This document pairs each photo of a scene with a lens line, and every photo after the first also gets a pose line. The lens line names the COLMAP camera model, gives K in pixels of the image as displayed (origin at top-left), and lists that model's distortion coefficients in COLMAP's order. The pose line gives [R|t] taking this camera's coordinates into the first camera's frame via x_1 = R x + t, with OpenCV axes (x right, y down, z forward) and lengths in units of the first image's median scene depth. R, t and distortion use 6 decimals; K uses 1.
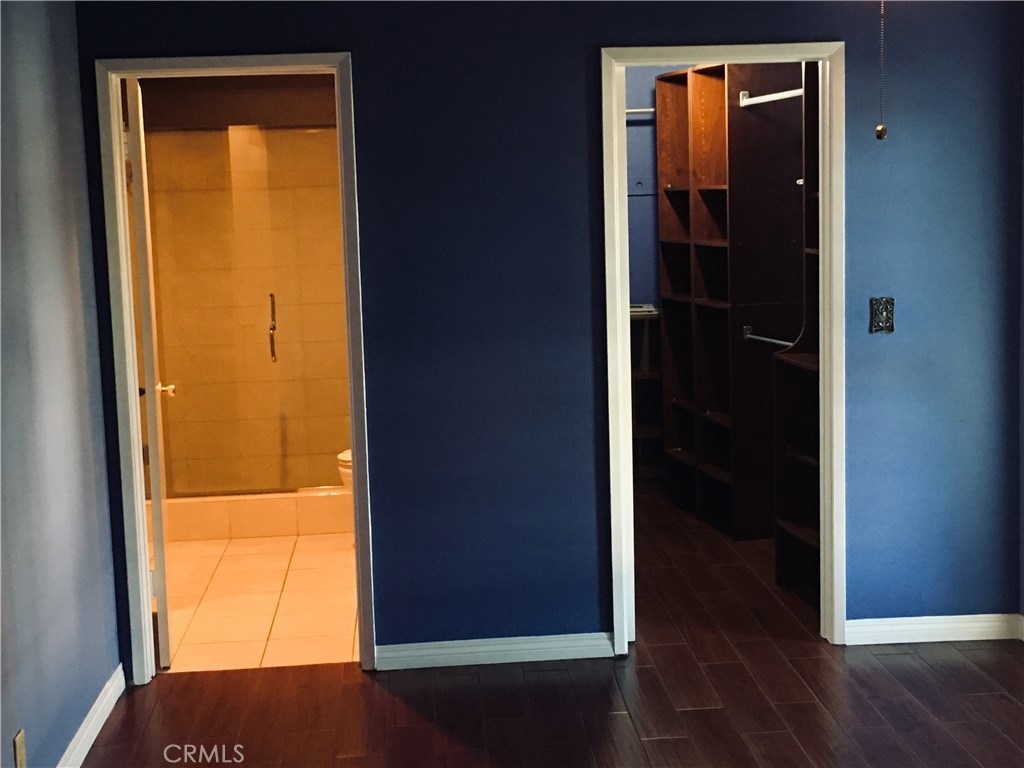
lens RADIAL K [[1459.5, 0, 512.0], [0, 1459.5, 384.0], [0, 0, 1]] dist [-0.008008, -0.004533]
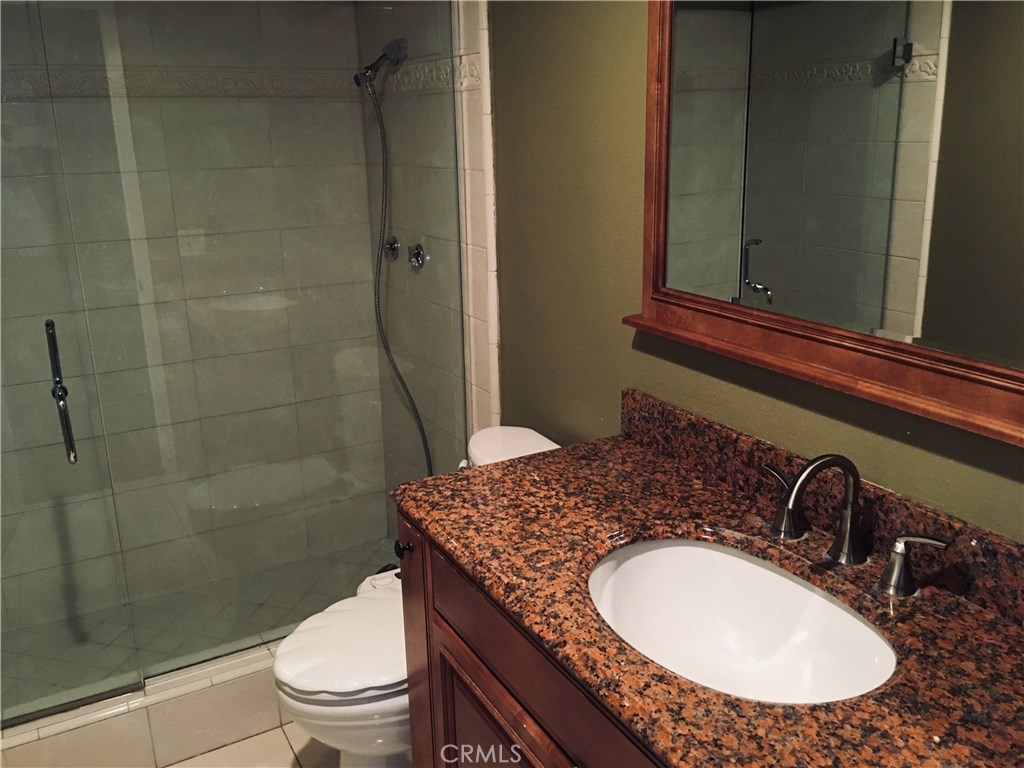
lens RADIAL K [[881.6, 0, 514.1], [0, 881.6, 376.1], [0, 0, 1]] dist [0.091680, -0.140573]
pose [[0.907295, -0.107107, 0.406624, -0.145466], [0.051399, 0.988013, 0.145562, -0.077558], [-0.417341, -0.111168, 0.901925, 0.663491]]
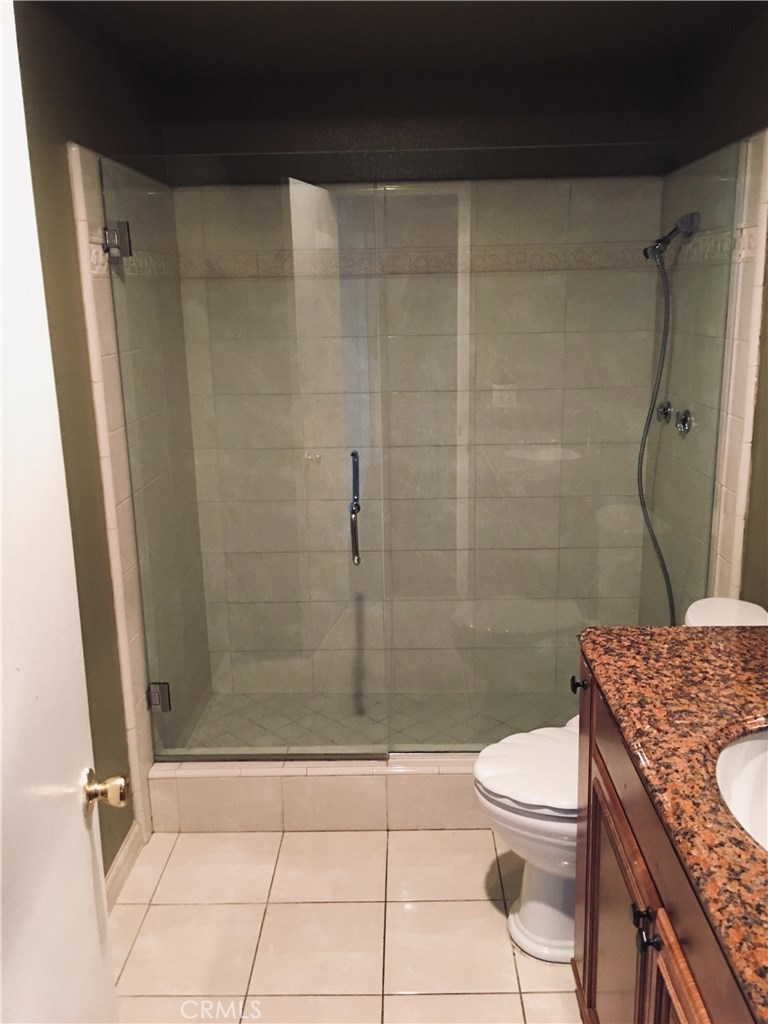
lens RADIAL K [[881.6, 0, 384.0], [0, 881.6, 512.0], [0, 0, 1]] dist [0.091680, -0.140573]
pose [[0.994610, 0.031776, -0.098694, -0.113618], [-0.020233, 0.993063, 0.115833, -0.078520], [0.101690, -0.113212, 0.988353, 0.626215]]
